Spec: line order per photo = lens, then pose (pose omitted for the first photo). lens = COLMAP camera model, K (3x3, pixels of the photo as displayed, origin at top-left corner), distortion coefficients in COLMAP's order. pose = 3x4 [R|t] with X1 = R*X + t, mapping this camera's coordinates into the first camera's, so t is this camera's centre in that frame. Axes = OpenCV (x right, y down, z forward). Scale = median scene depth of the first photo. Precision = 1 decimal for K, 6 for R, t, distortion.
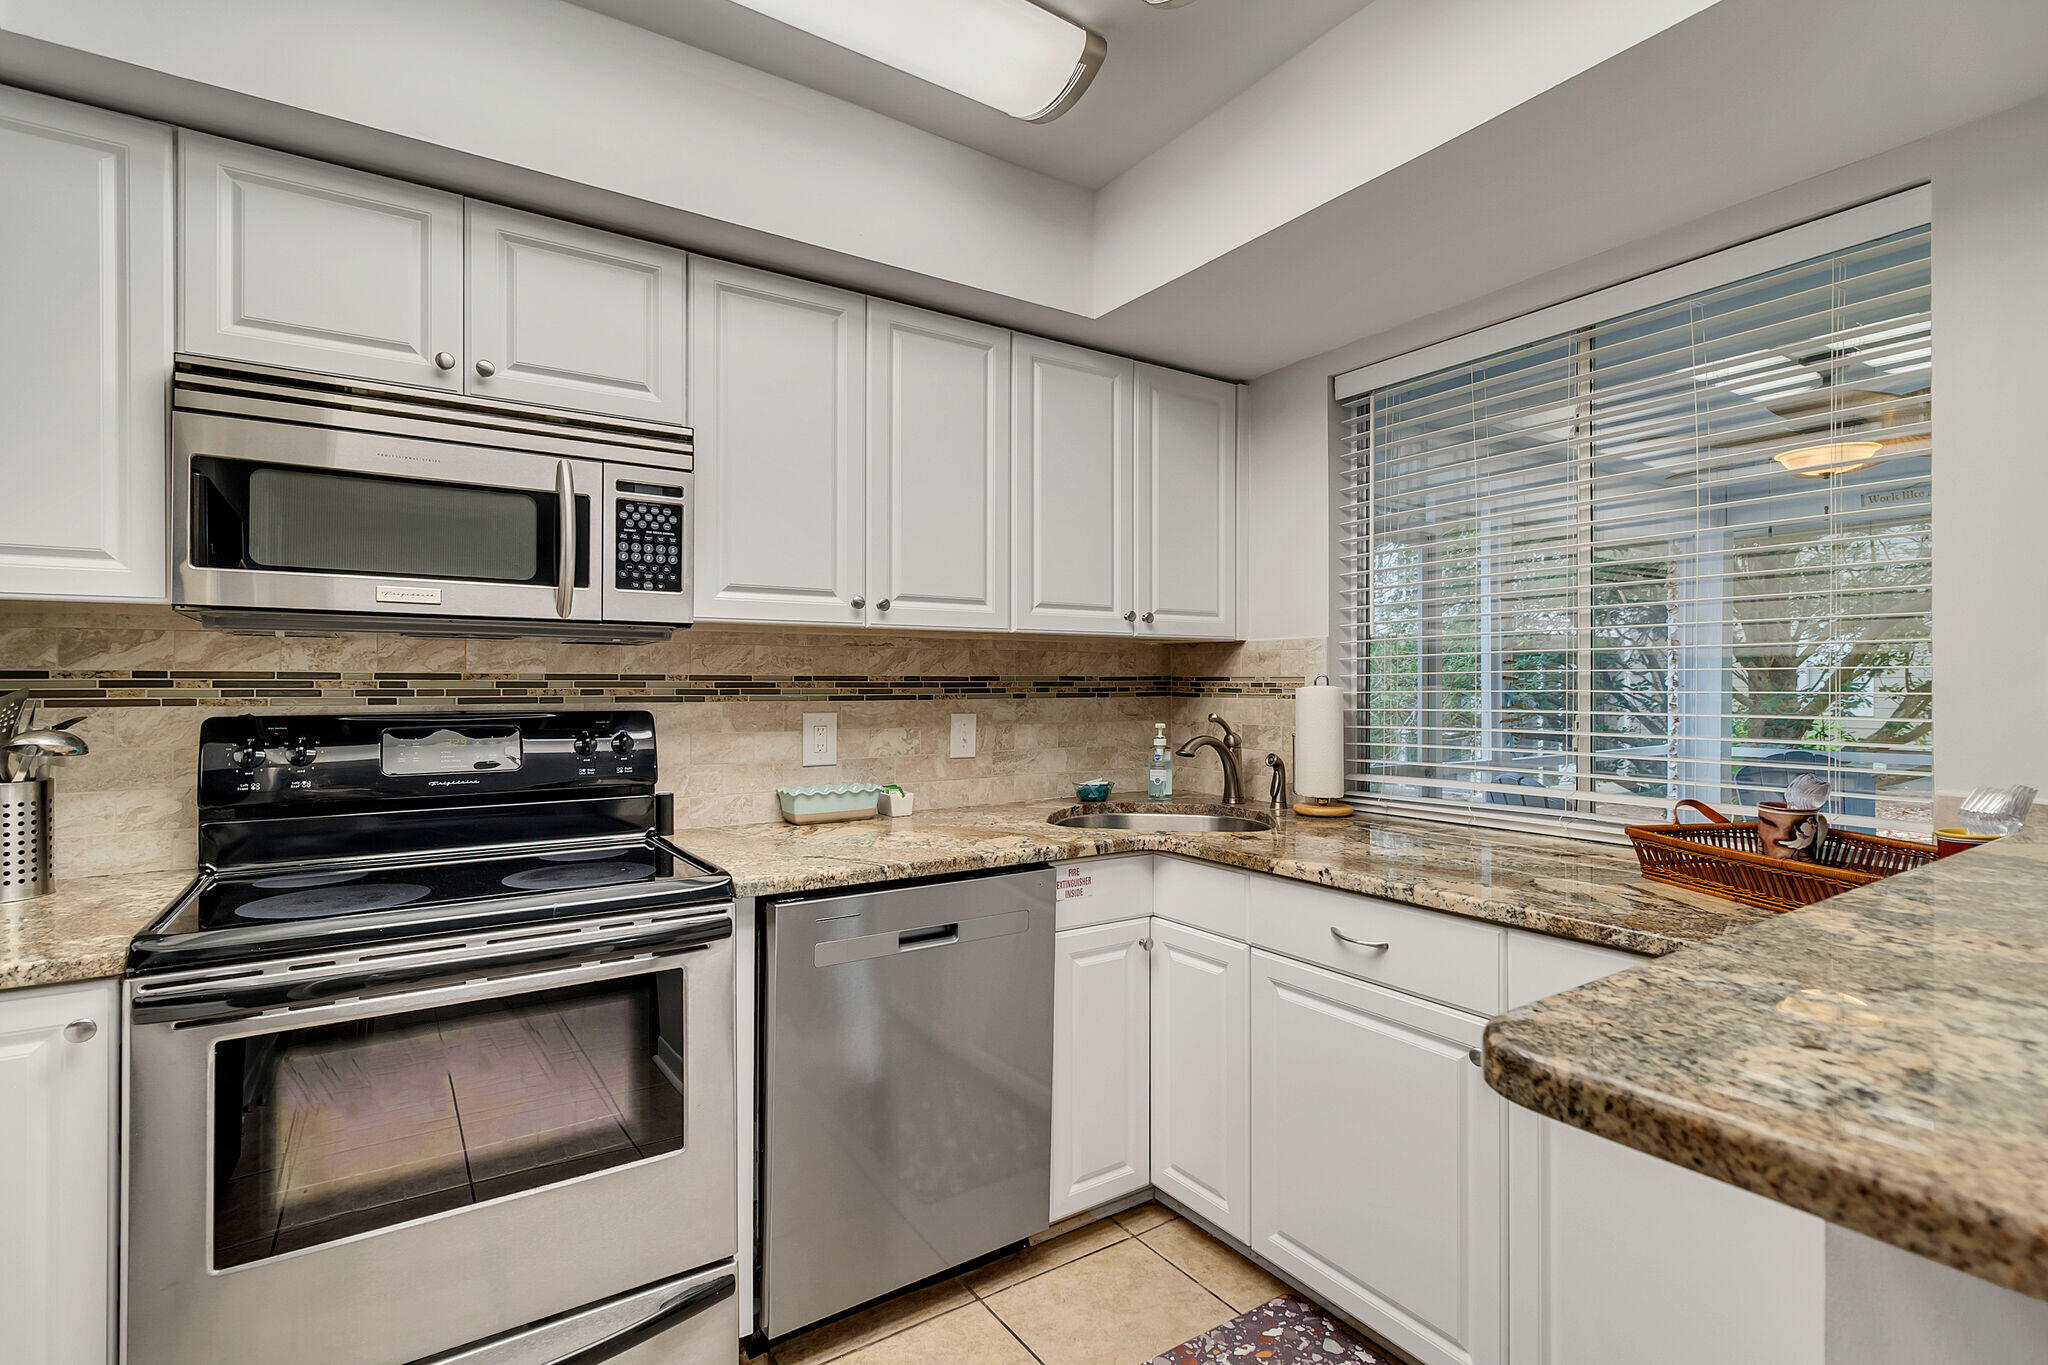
lens RADIAL K [[926.9, 0, 1024.0], [0, 926.9, 682.5], [0, 0, 1]] dist [-0.000284, 0.000601]
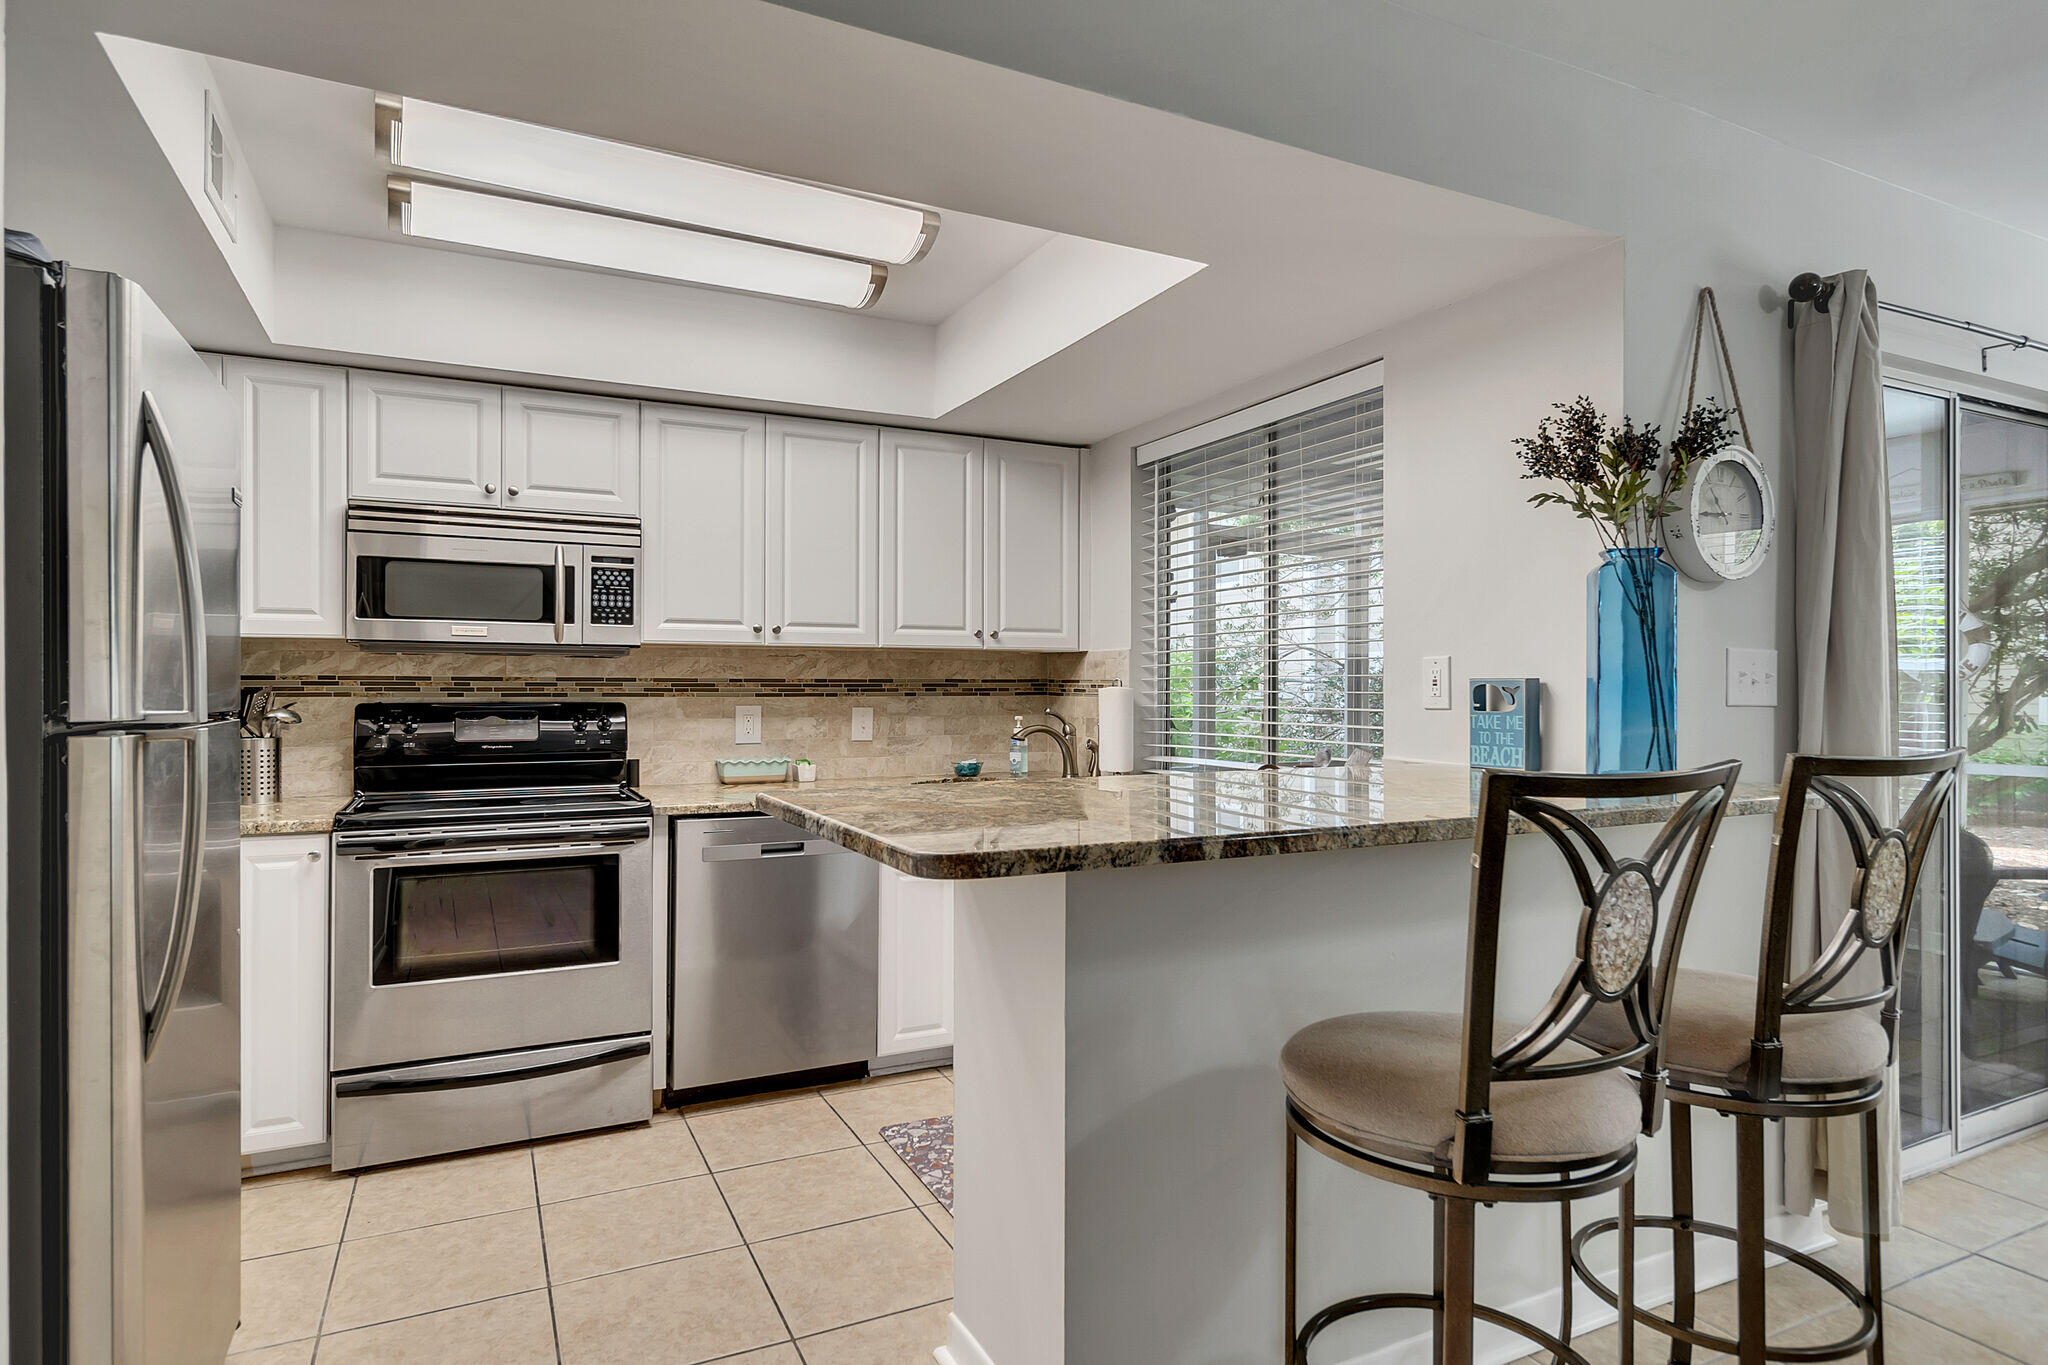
lens RADIAL K [[1104.5, 0, 1024.0], [0, 1104.5, 682.5], [0, 0, 1]] dist [0.001598, 0.000288]
pose [[0.990589, 0.001971, -0.136852, 0.531759], [-0.002223, 0.999996, -0.001682, 0.000401], [0.136848, 0.001971, 0.990590, -0.741877]]
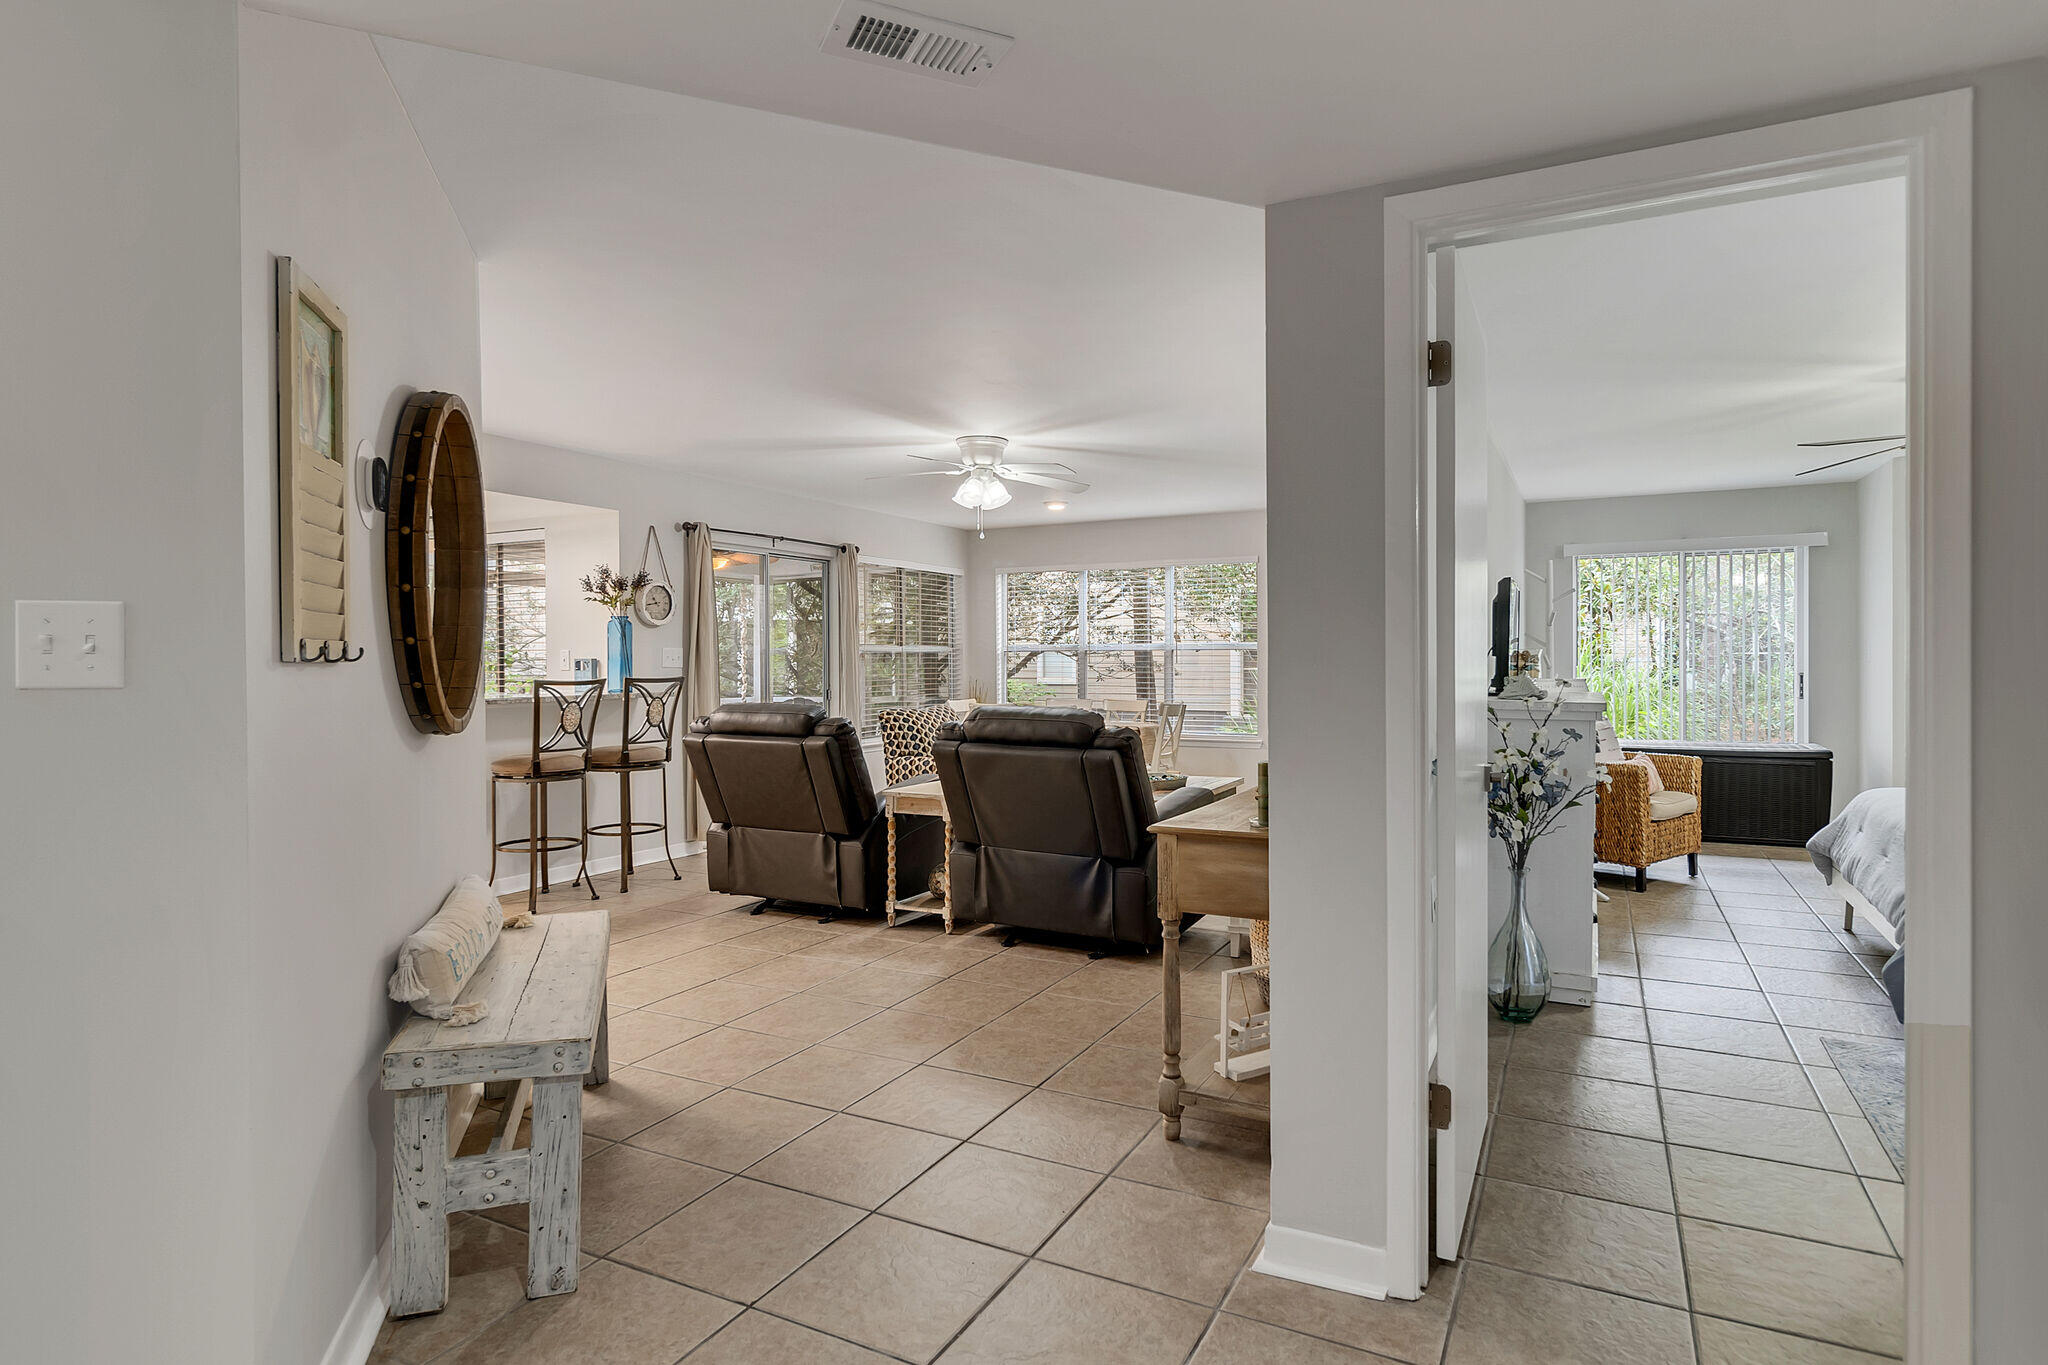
lens RADIAL K [[1104.5, 0, 1024.0], [0, 1104.5, 682.5], [0, 0, 1]] dist [0.001598, 0.000288]
pose [[0.880360, -0.018478, 0.473946, 0.463827], [0.007796, 0.999670, 0.024493, -0.006631], [-0.474242, -0.017868, 0.880213, -3.215697]]
